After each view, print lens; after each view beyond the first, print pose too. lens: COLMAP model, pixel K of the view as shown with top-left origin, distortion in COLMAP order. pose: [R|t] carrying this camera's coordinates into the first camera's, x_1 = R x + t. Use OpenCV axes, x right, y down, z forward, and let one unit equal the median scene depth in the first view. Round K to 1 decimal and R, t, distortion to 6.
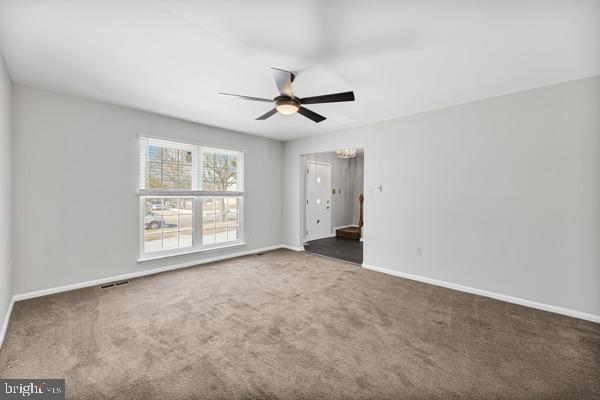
lens RADIAL K [[242.7, 0, 298.6], [0, 242.7, 196.9], [0, 0, 1]] dist [0.000711, 0.000167]
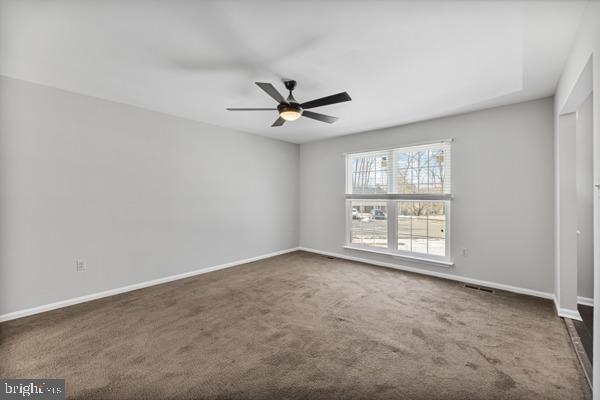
lens RADIAL K [[242.7, 0, 298.6], [0, 242.7, 196.9], [0, 0, 1]] dist [0.000711, 0.000167]
pose [[0.031659, -0.010821, -0.999440, 0.800557], [-0.007186, 0.999913, -0.011053, -0.000677], [0.999473, 0.007532, 0.031578, 0.804168]]
